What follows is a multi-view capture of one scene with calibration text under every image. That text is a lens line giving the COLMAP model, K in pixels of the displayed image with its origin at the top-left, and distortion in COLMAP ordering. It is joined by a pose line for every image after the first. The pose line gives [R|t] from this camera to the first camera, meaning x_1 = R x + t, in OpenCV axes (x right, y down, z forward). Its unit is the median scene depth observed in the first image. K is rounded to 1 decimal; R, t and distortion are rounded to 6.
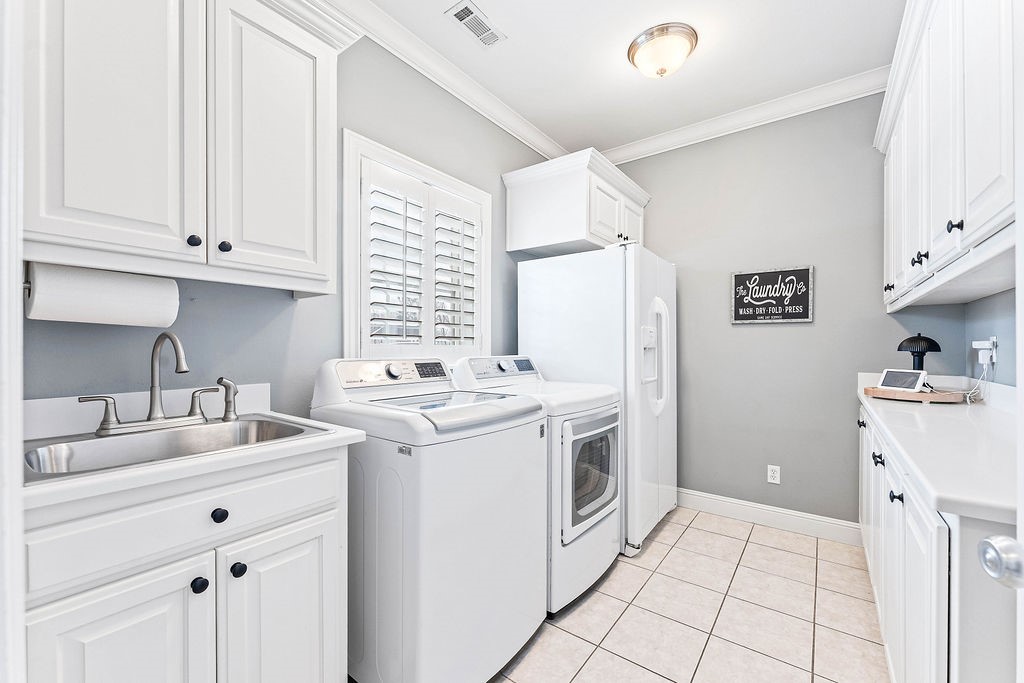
lens RADIAL K [[427.6, 0, 512.6], [0, 427.6, 347.8], [0, 0, 1]] dist [-0.007489, 0.003165]
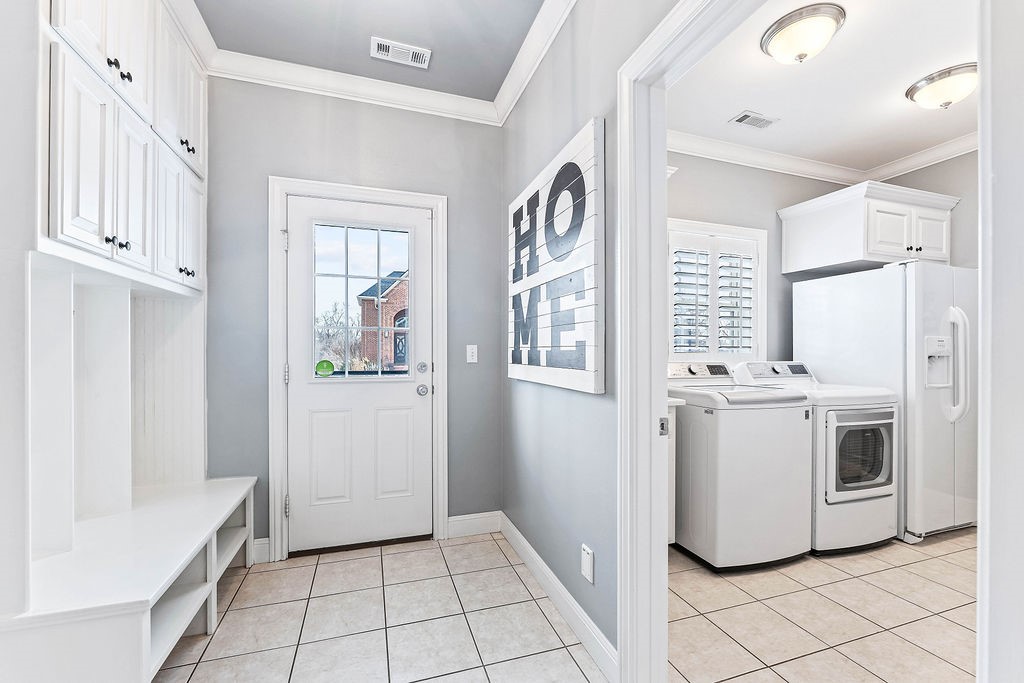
lens RADIAL K [[427.6, 0, 510.6], [0, 427.6, 352.4], [0, 0, 1]] dist [-0.007489, 0.003165]
pose [[0.827307, 0.002699, -0.561744, 0.036989], [-0.003931, 0.999992, -0.000985, -0.003601], [0.561737, 0.003023, 0.827311, -0.519905]]
